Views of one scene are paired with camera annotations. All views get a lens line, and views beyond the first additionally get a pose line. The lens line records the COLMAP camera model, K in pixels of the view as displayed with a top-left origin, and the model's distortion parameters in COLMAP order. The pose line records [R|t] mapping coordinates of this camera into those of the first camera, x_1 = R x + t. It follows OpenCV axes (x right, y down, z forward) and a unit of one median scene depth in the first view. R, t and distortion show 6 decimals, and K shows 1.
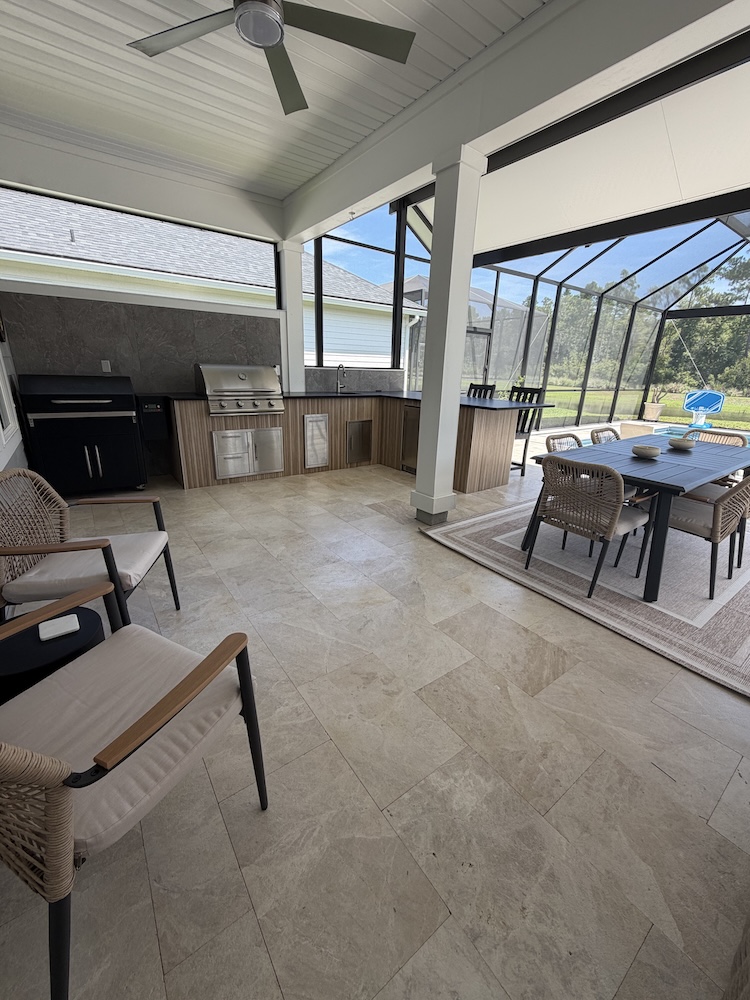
lens RADIAL K [[400.0, 0, 373.8], [0, 400.0, 498.1], [0, 0, 1]] dist [-0.002831, -0.000058]
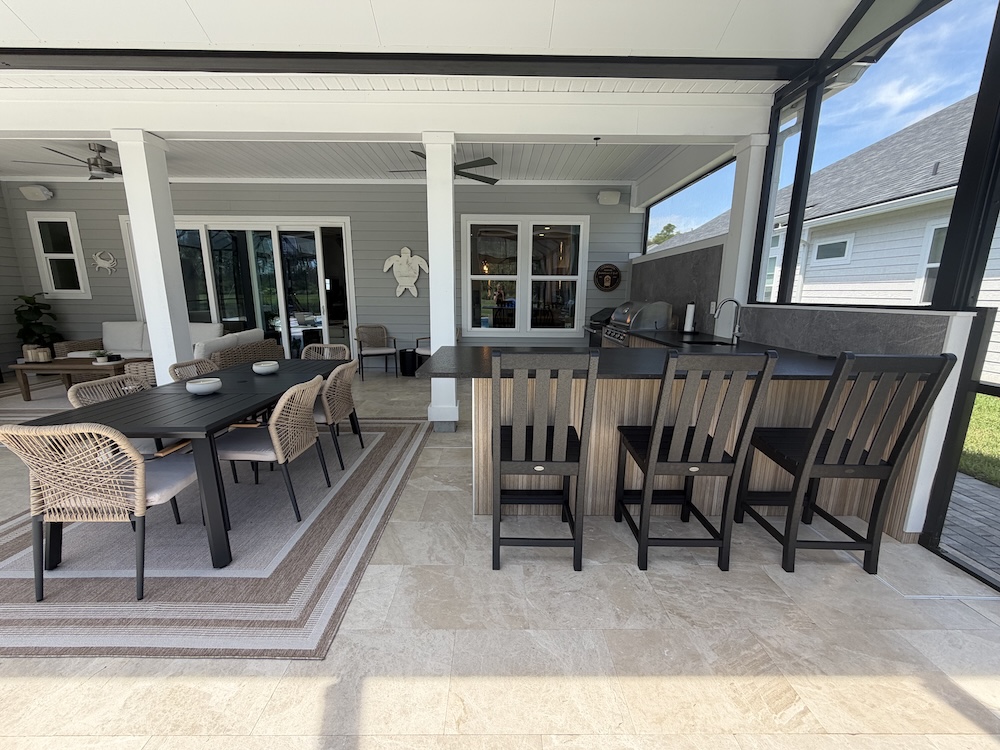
lens RADIAL K [[400.0, 0, 500.1], [0, 400.0, 374.4], [0, 0, 1]] dist [-0.002831, -0.000058]
pose [[-0.578927, 0.123711, -0.805940, 0.613263], [-0.277773, 0.899377, 0.337585, -0.327727], [0.766607, 0.419305, -0.486310, 1.041257]]
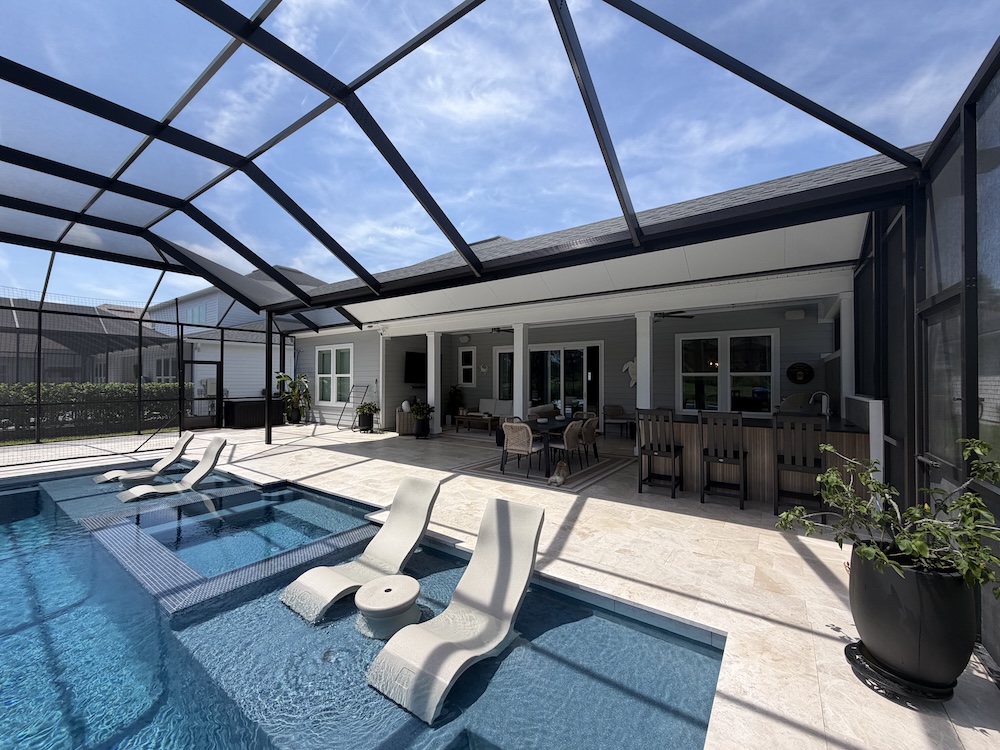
lens RADIAL K [[400.0, 0, 497.1], [0, 400.0, 375.0], [0, 0, 1]] dist [-0.002831, -0.000058]
pose [[-0.946952, -0.038557, -0.319054, 0.971963], [-0.130818, 0.953052, 0.273092, -0.524476], [0.293546, 0.300343, -0.907538, 1.601604]]
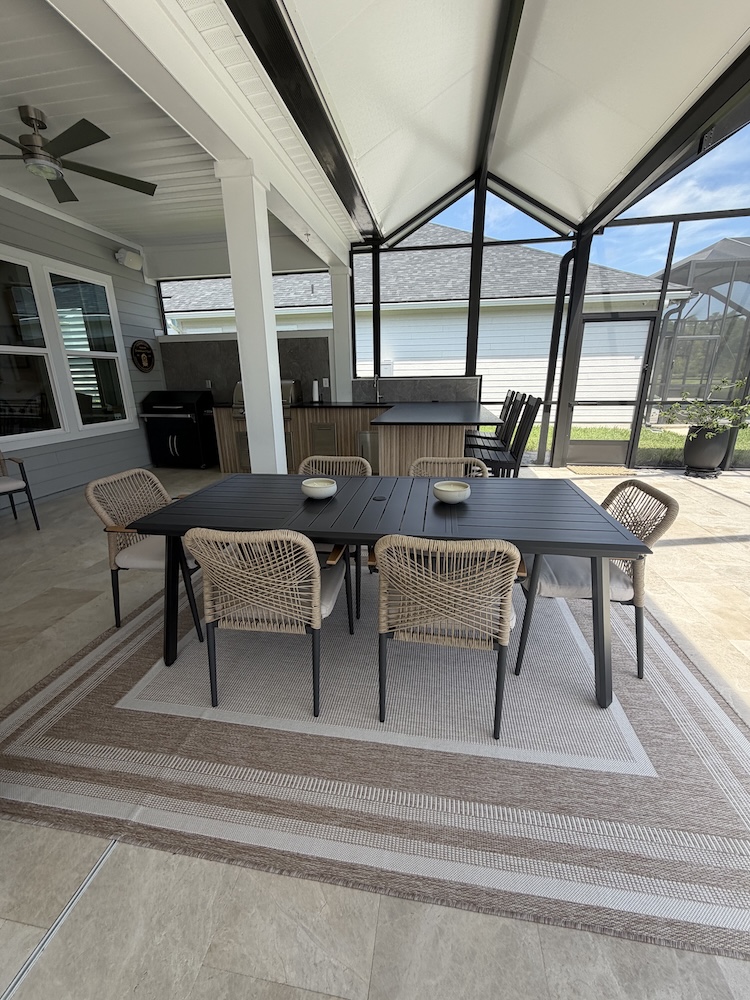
lens RADIAL K [[400.0, 0, 374.3], [0, 400.0, 496.2], [0, 0, 1]] dist [-0.002831, -0.000058]
pose [[0.700388, 0.165564, -0.694295, 0.641483], [-0.185706, 0.981494, 0.046716, -0.078869], [0.689181, 0.096215, 0.718173, 0.296696]]
